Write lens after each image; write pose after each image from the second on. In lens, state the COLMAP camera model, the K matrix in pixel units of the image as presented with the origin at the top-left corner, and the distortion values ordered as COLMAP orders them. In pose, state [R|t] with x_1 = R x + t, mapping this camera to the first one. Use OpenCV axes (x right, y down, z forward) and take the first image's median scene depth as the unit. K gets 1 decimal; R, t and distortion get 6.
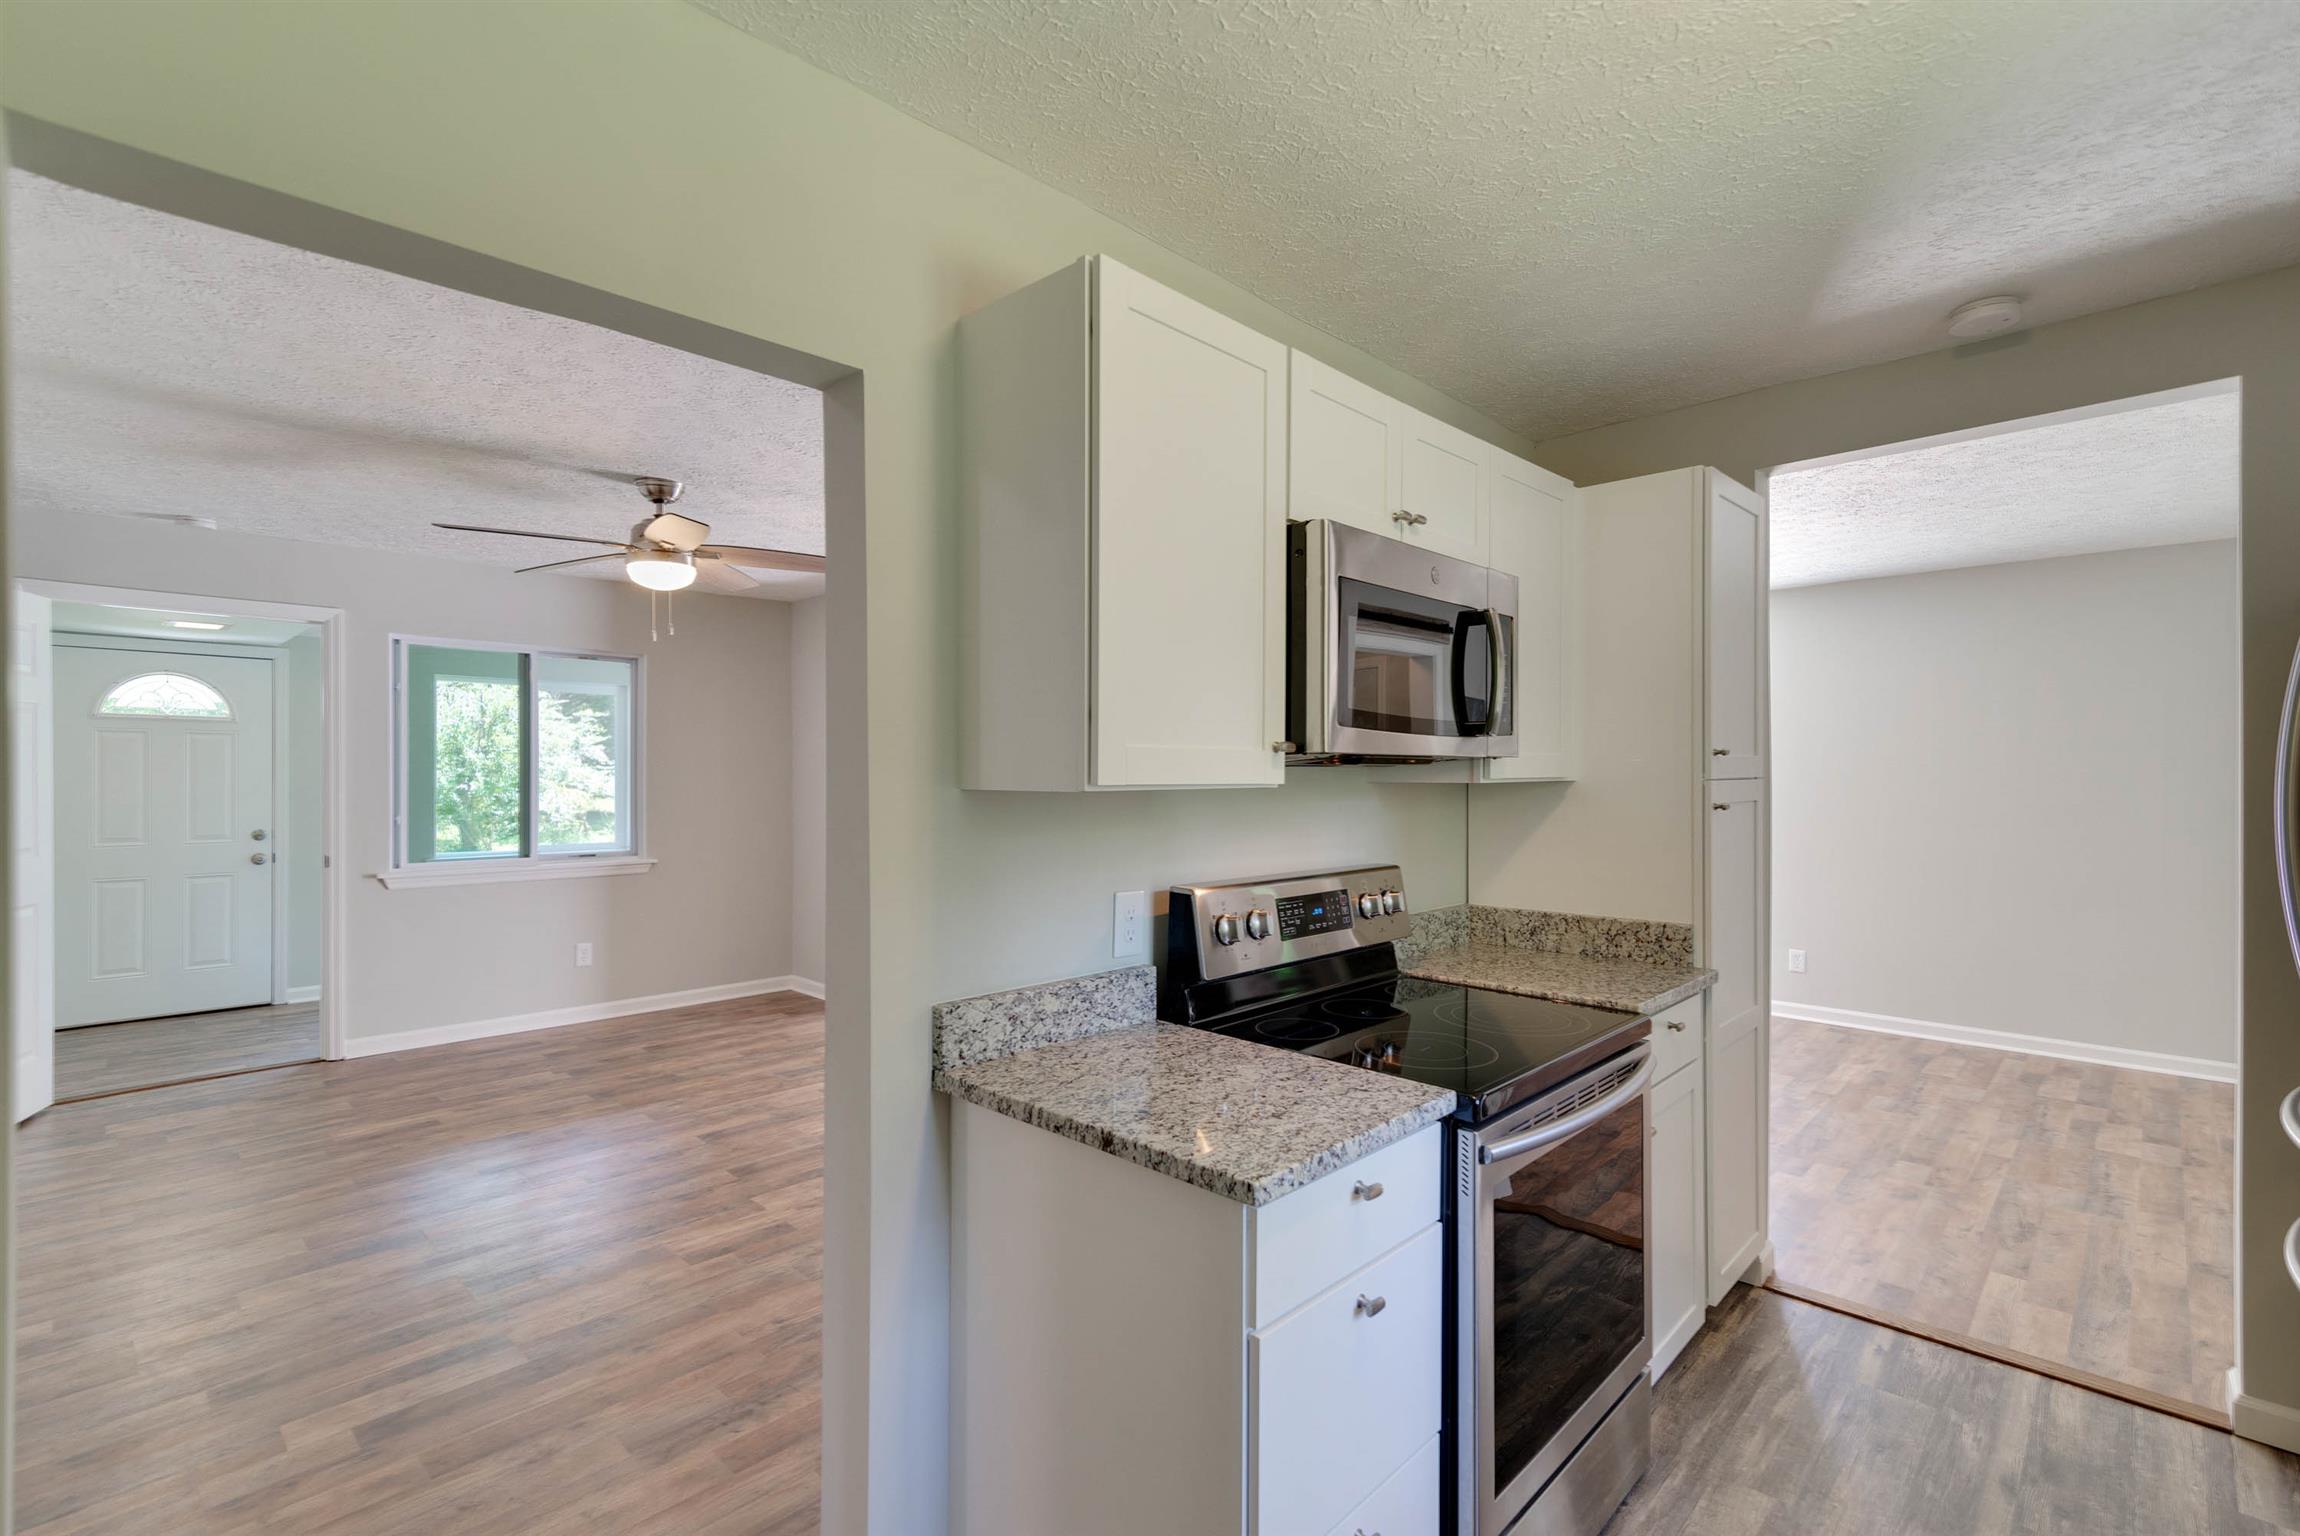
lens RADIAL K [[1043.2, 0, 1129.6], [0, 1043.2, 776.7], [0, 0, 1]] dist [0.015342, -0.000145]
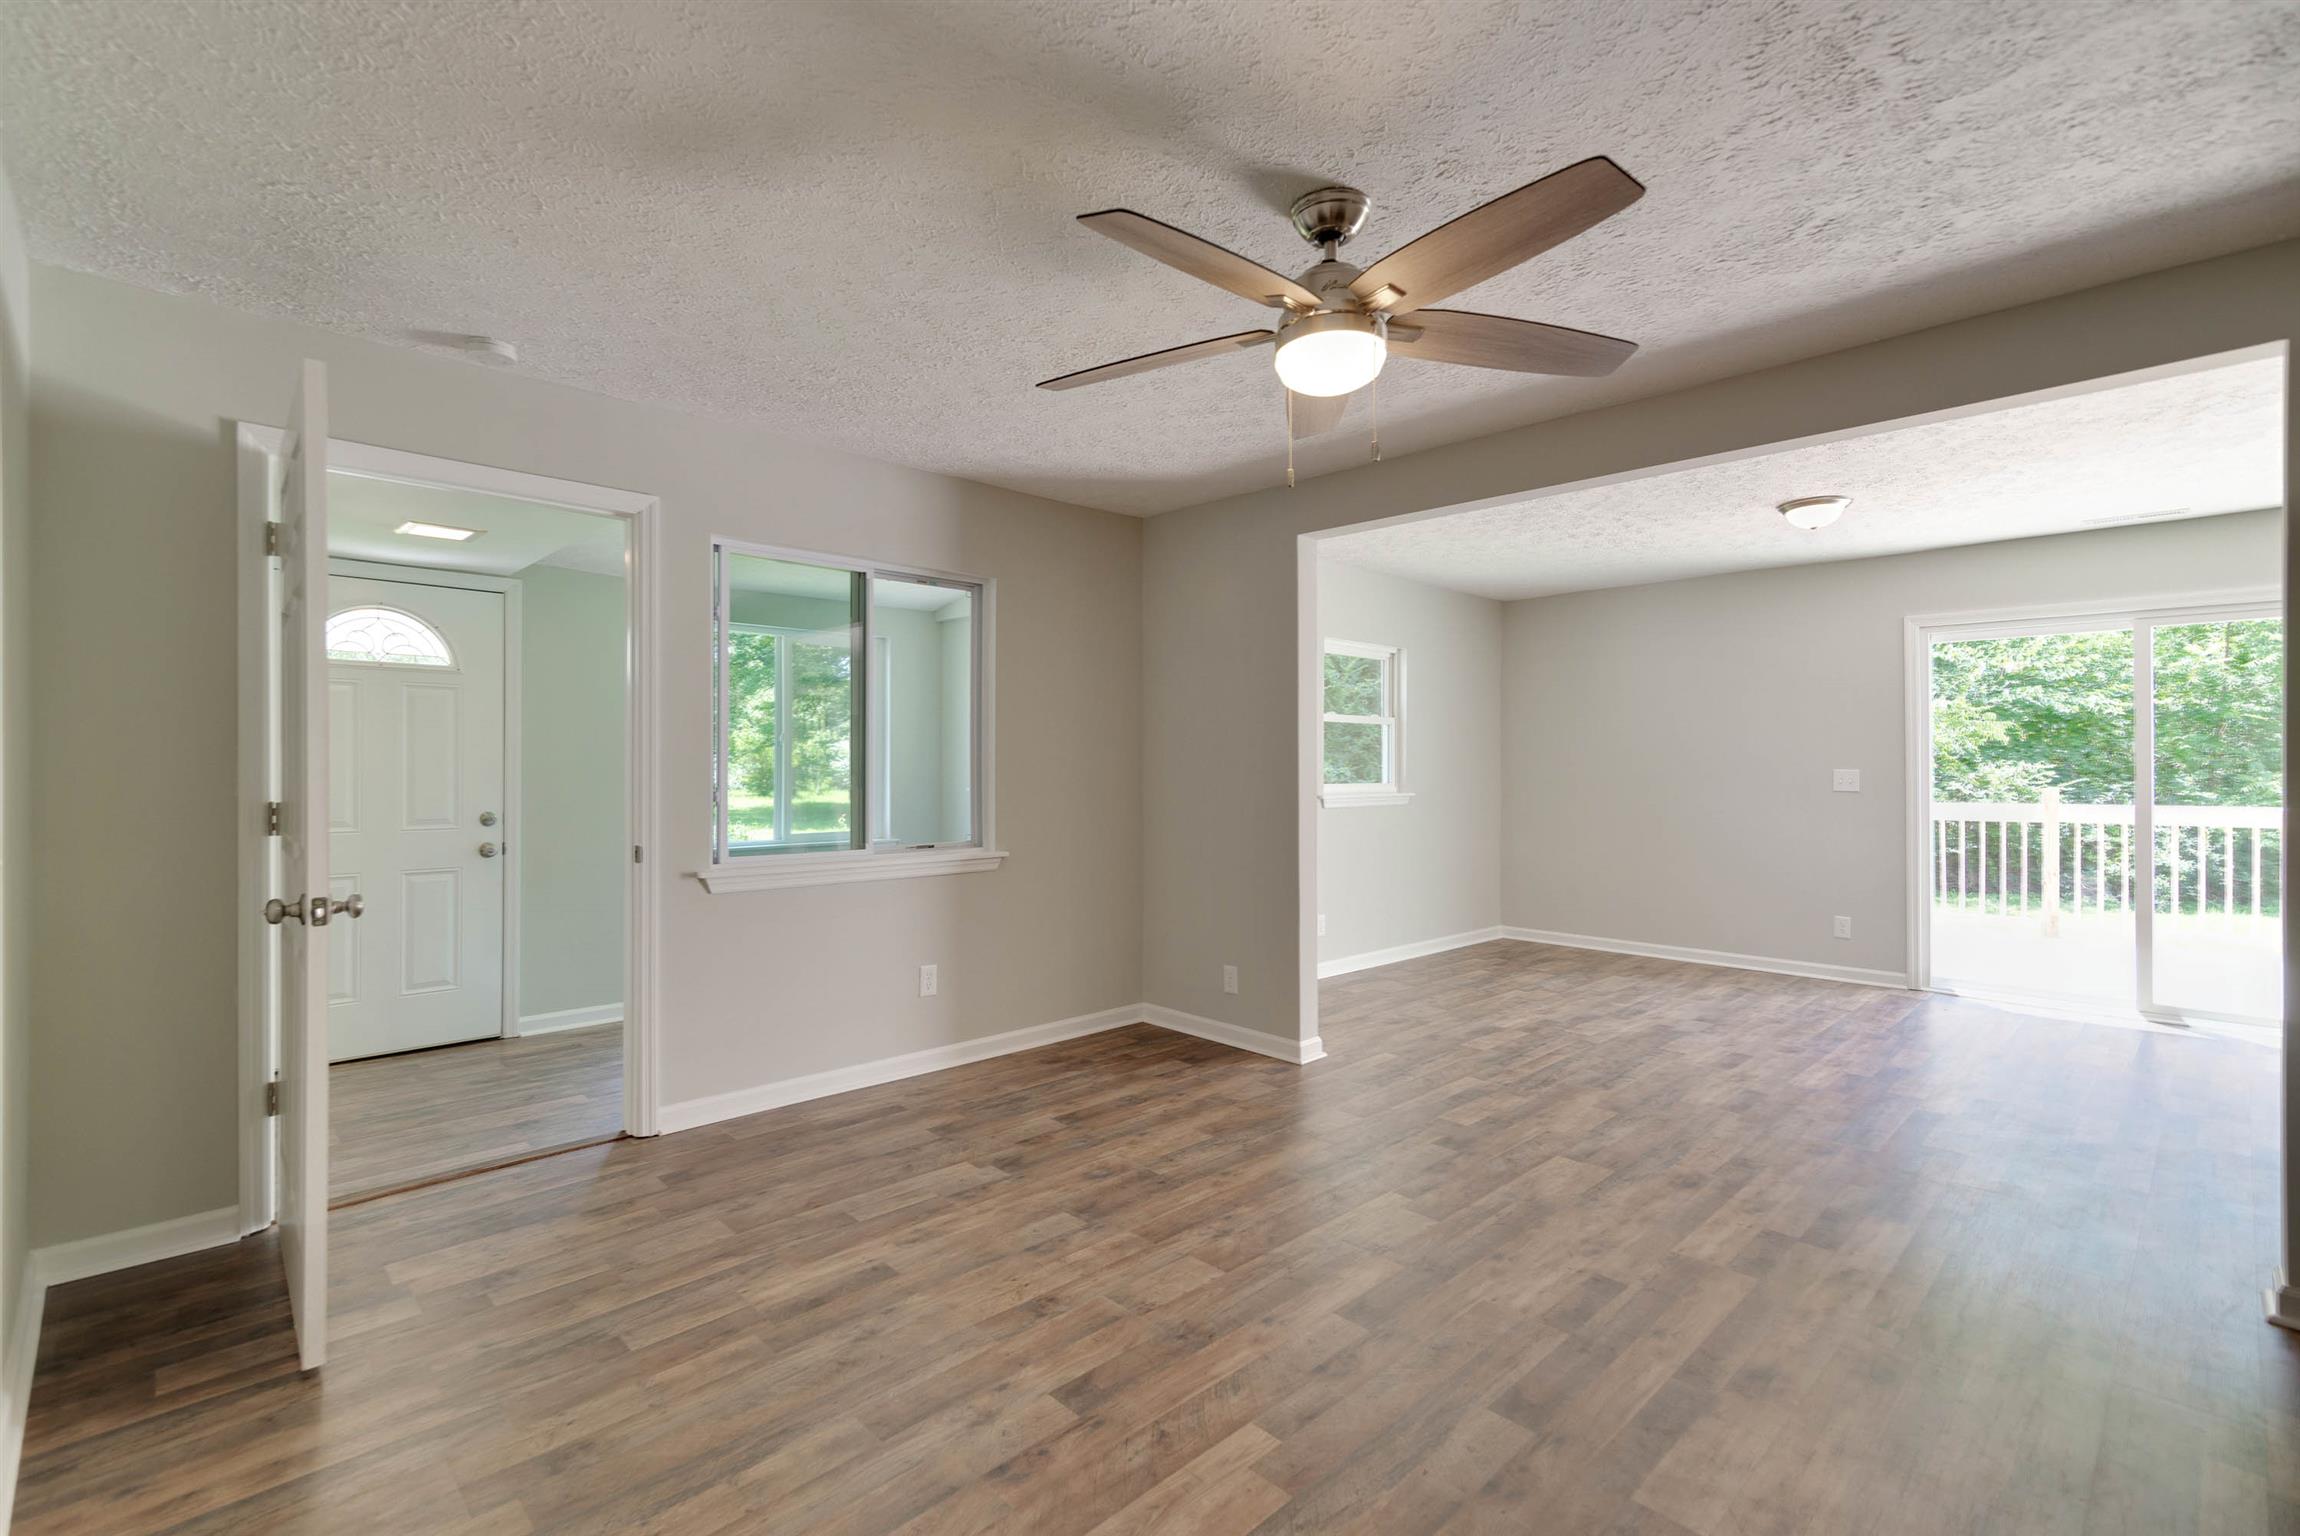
lens RADIAL K [[1043.2, 0, 1140.1], [0, 1043.2, 766.8], [0, 0, 1]] dist [0.015342, -0.000145]
pose [[0.999200, -0.000167, -0.039987, -0.473945], [-0.000053, 0.999985, -0.005508, 0.031528], [0.039987, 0.005505, 0.999185, 0.372511]]
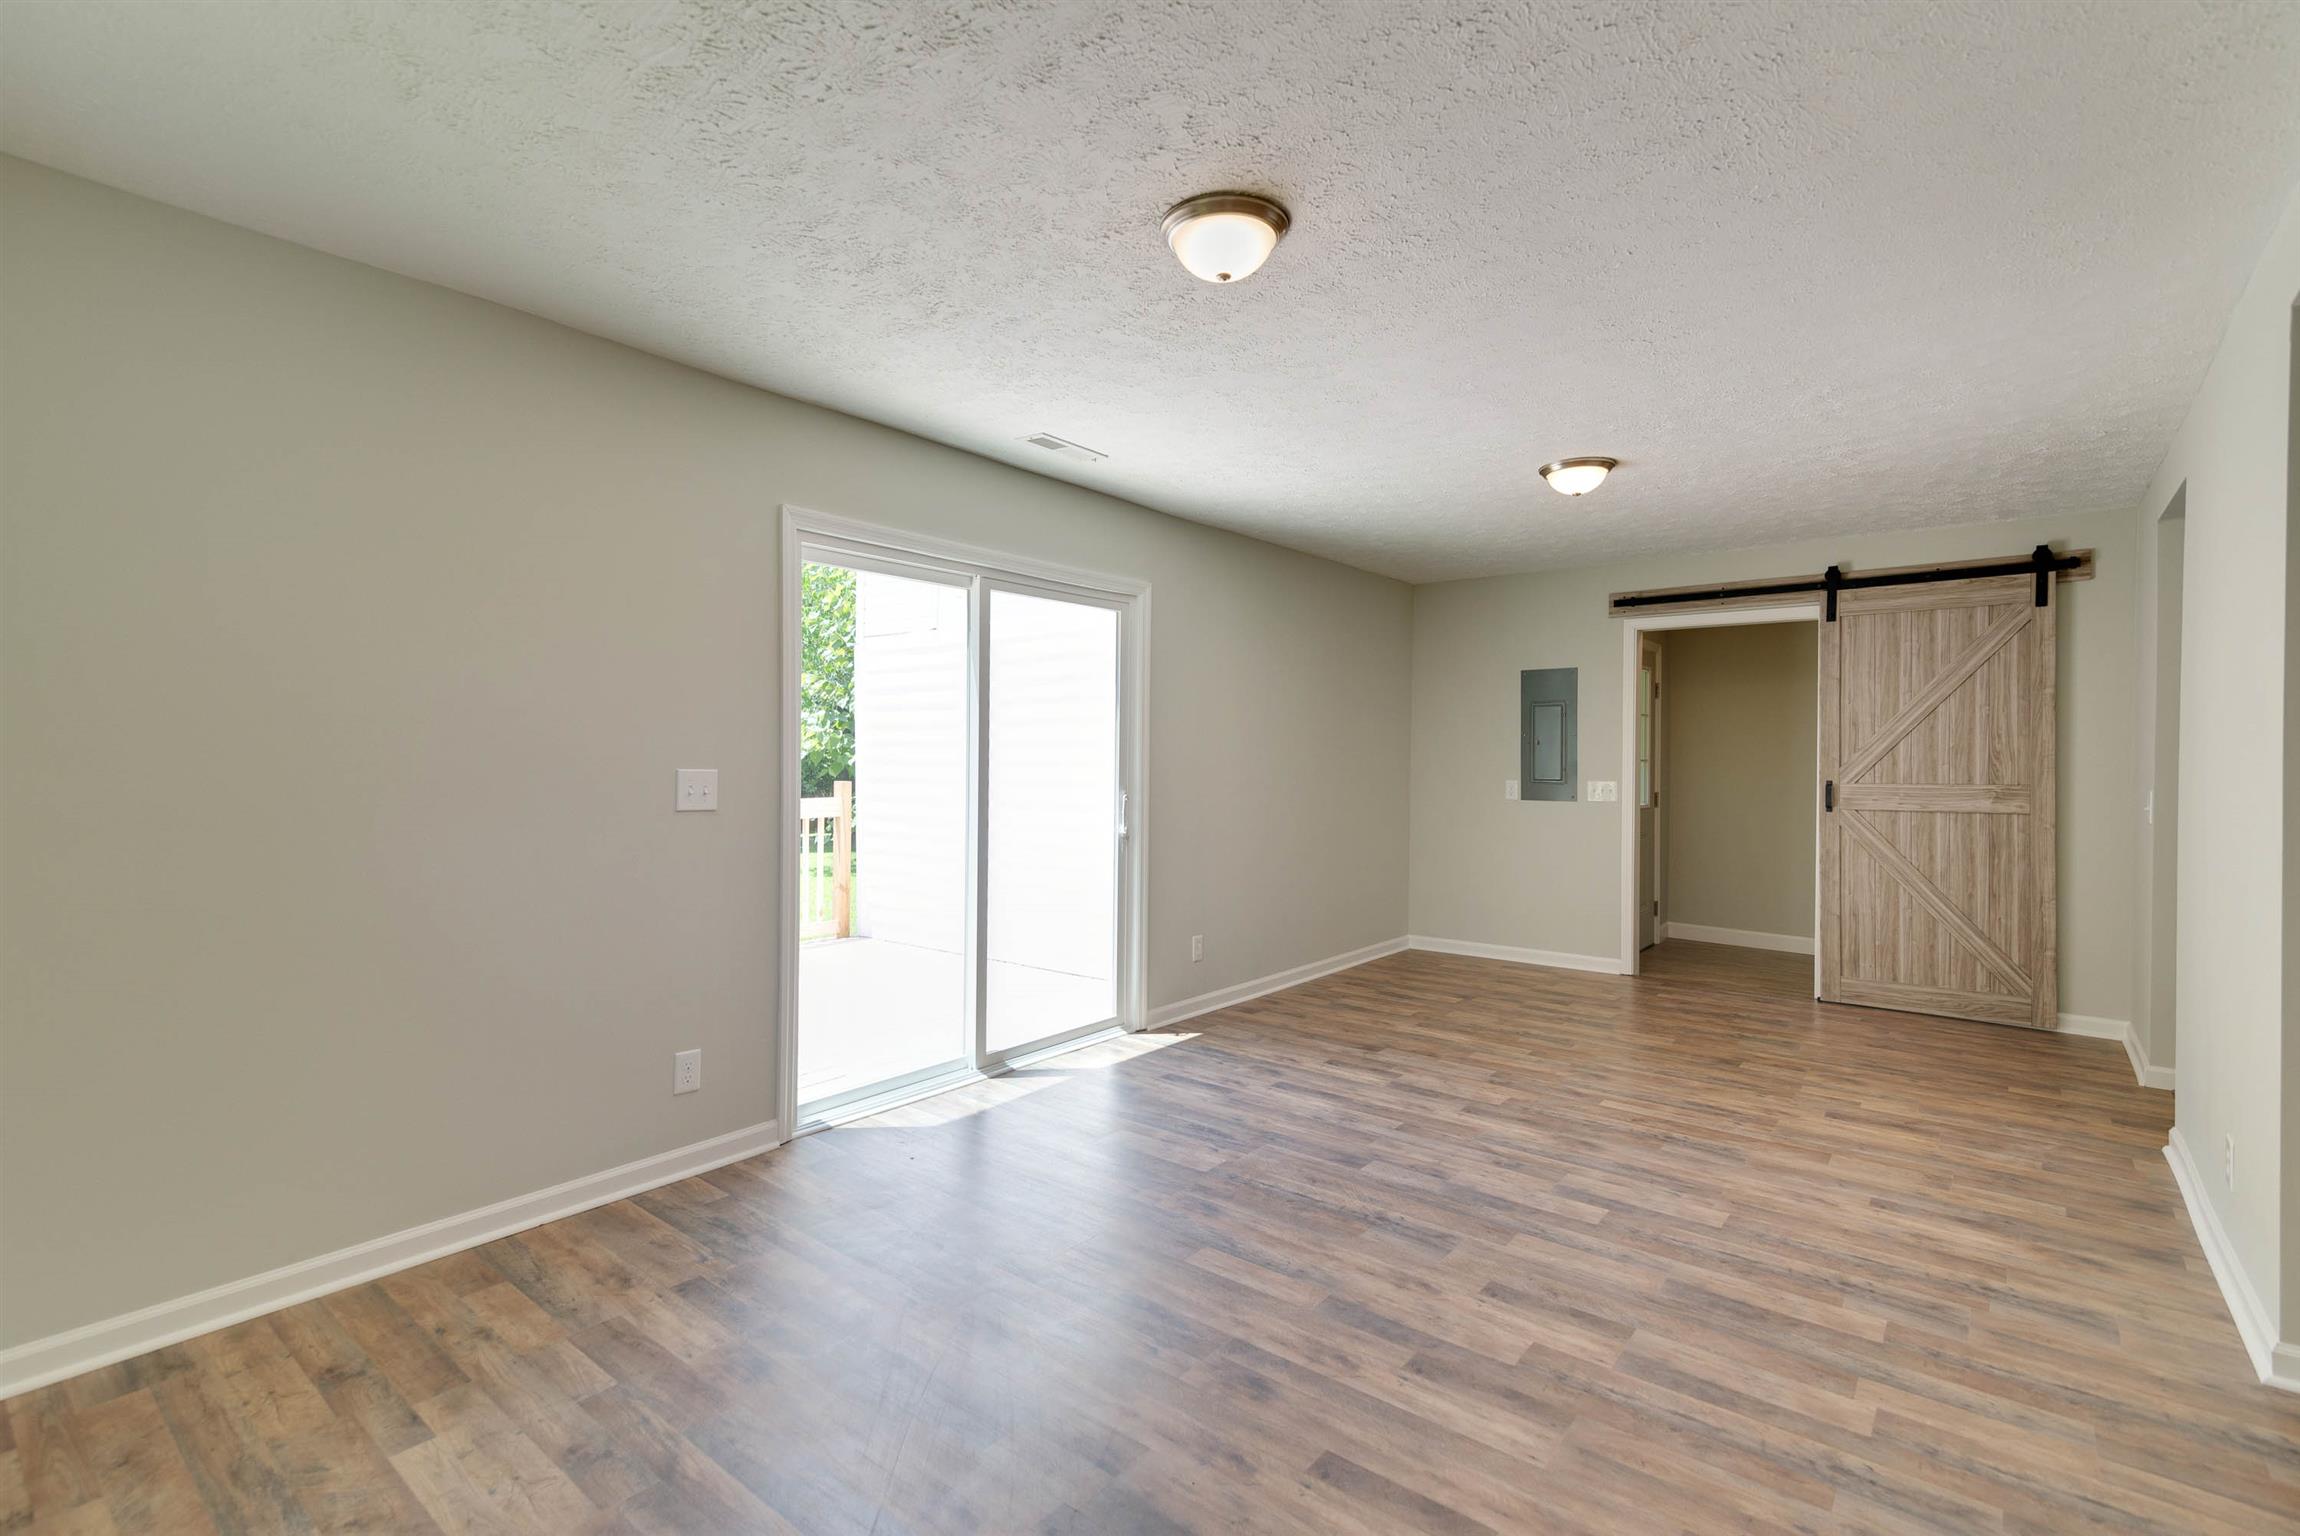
lens RADIAL K [[1043.2, 0, 1137.1], [0, 1043.2, 727.6], [0, 0, 1]] dist [0.015342, -0.000145]
pose [[-0.075461, 0.024016, 0.996859, -0.350251], [0.002893, 0.999711, -0.023866, 0.014404], [-0.997145, 0.001083, -0.075509, 1.606195]]
